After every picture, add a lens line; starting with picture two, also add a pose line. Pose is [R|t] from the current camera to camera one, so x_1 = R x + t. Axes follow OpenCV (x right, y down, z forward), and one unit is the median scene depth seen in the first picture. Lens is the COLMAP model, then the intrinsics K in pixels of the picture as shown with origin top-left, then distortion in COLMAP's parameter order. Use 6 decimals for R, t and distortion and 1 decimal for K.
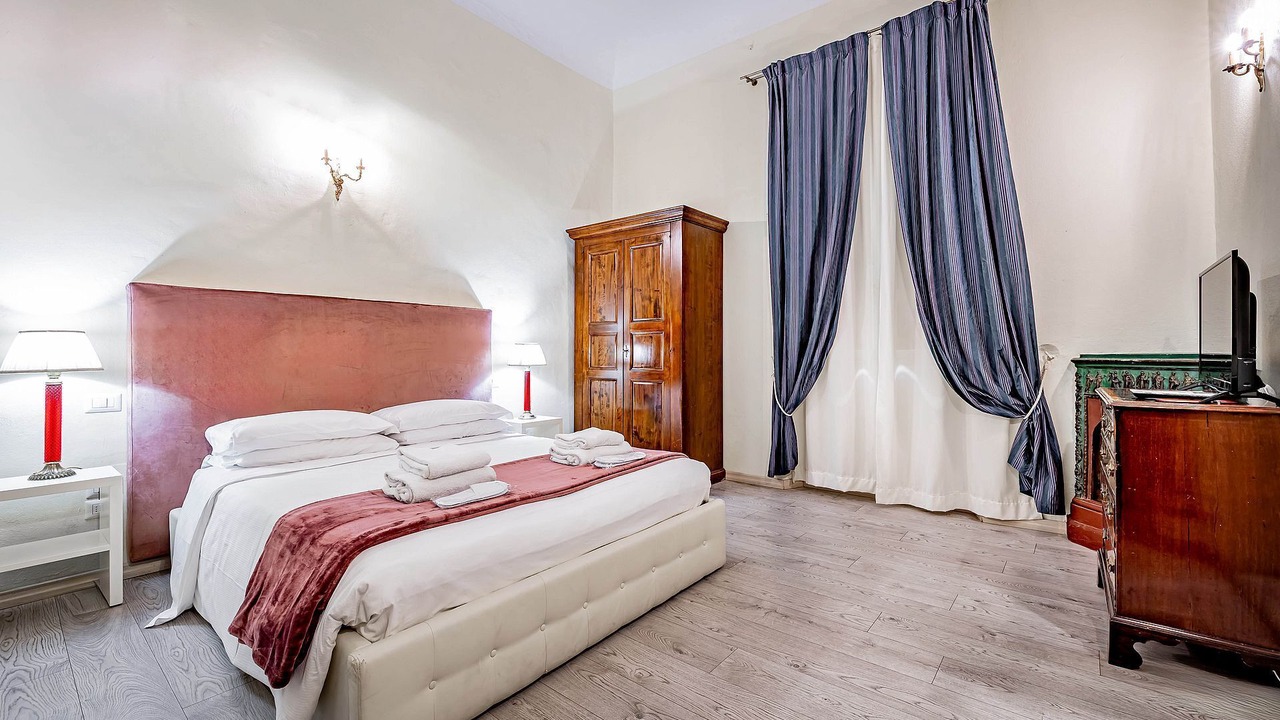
lens RADIAL K [[538.0, 0, 640.0], [0, 538.0, 360.0], [0, 0, 1]] dist [0.000648, -0.000120]
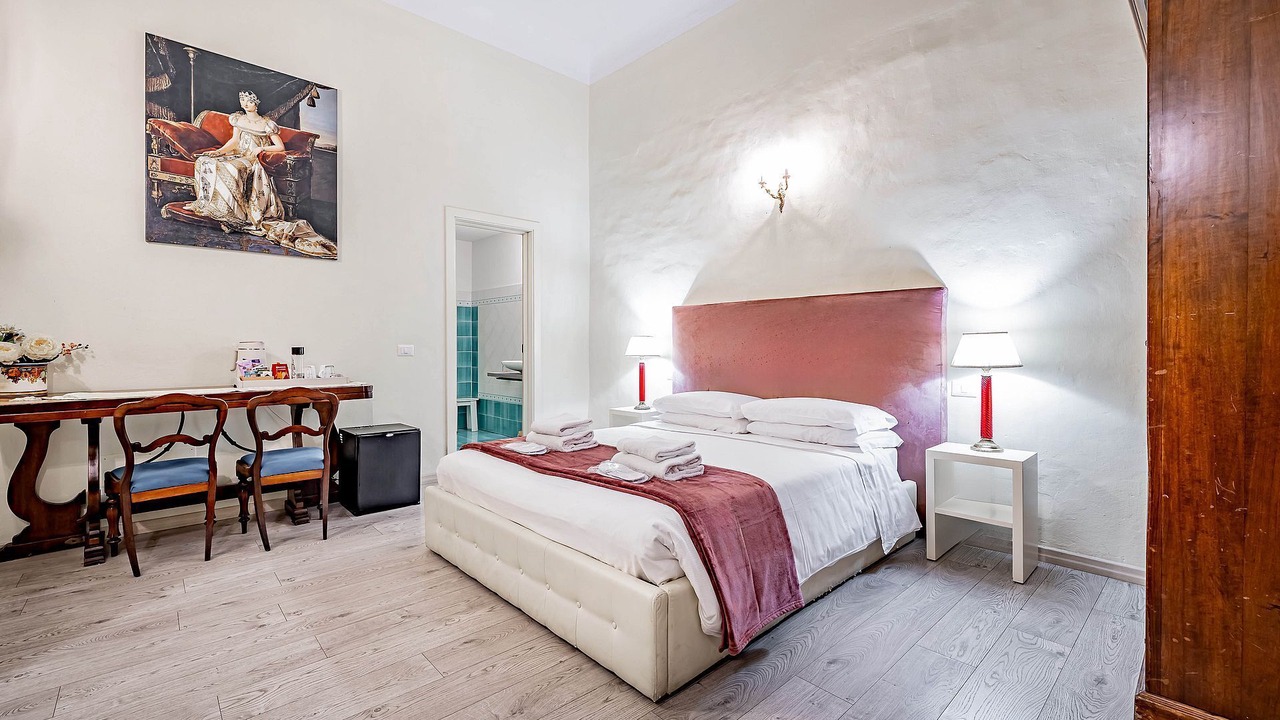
lens RADIAL K [[538.0, 0, 640.0], [0, 538.0, 360.0], [0, 0, 1]] dist [0.000648, -0.000120]
pose [[-0.135860, 0.024719, -0.990420, 0.481150], [-0.012677, 0.999563, 0.026686, -0.010155], [0.990647, 0.016181, -0.135487, 0.683521]]
